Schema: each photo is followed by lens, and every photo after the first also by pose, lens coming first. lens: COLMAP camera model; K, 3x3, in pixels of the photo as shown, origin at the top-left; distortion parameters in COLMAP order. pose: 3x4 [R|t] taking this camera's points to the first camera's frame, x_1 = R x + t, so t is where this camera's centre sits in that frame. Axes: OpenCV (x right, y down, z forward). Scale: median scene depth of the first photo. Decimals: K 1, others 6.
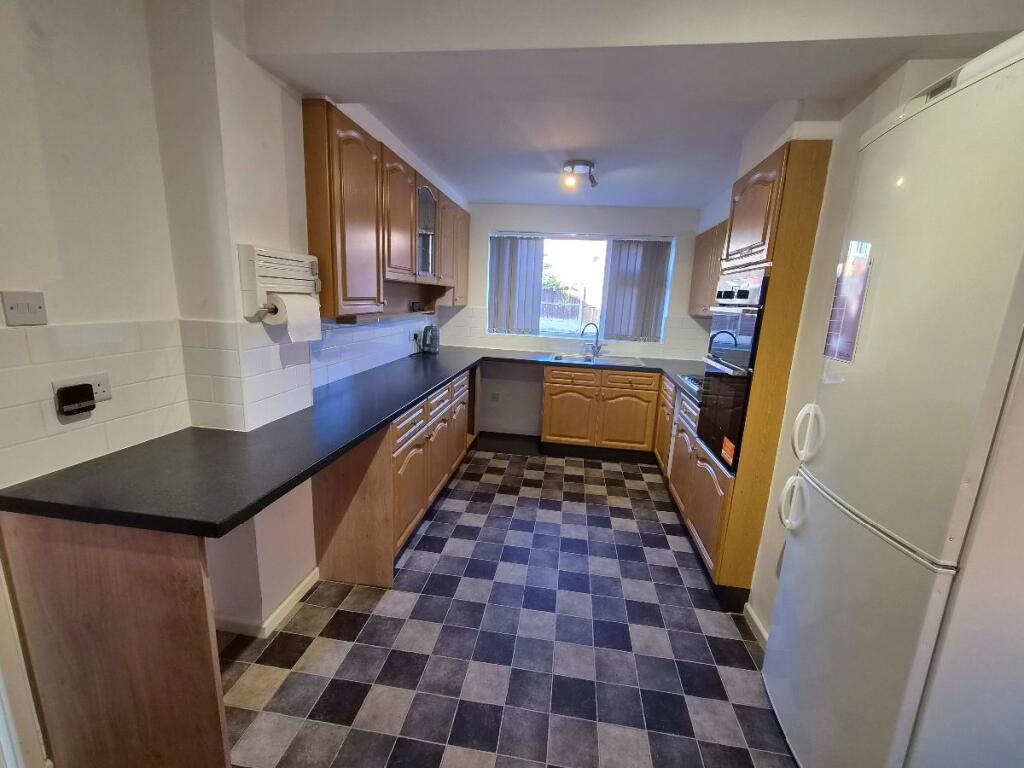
lens RADIAL K [[414.0, 0, 512.0], [0, 414.0, 384.0], [0, 0, 1]] dist [-0.017942, 0.000168]
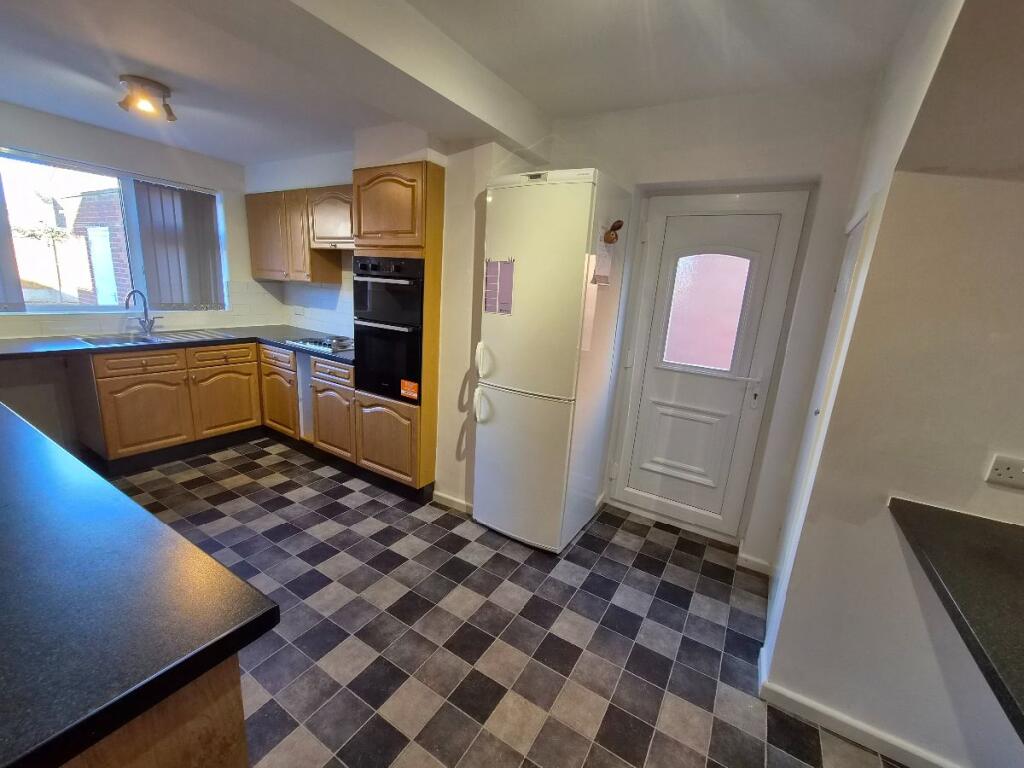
lens RADIAL K [[414.0, 0, 512.0], [0, 414.0, 384.0], [0, 0, 1]] dist [-0.017942, 0.000168]
pose [[0.400015, -0.223791, 0.888766, -0.380870], [0.133232, 0.973628, 0.185195, -0.042096], [-0.906773, 0.044331, 0.419282, 0.102119]]
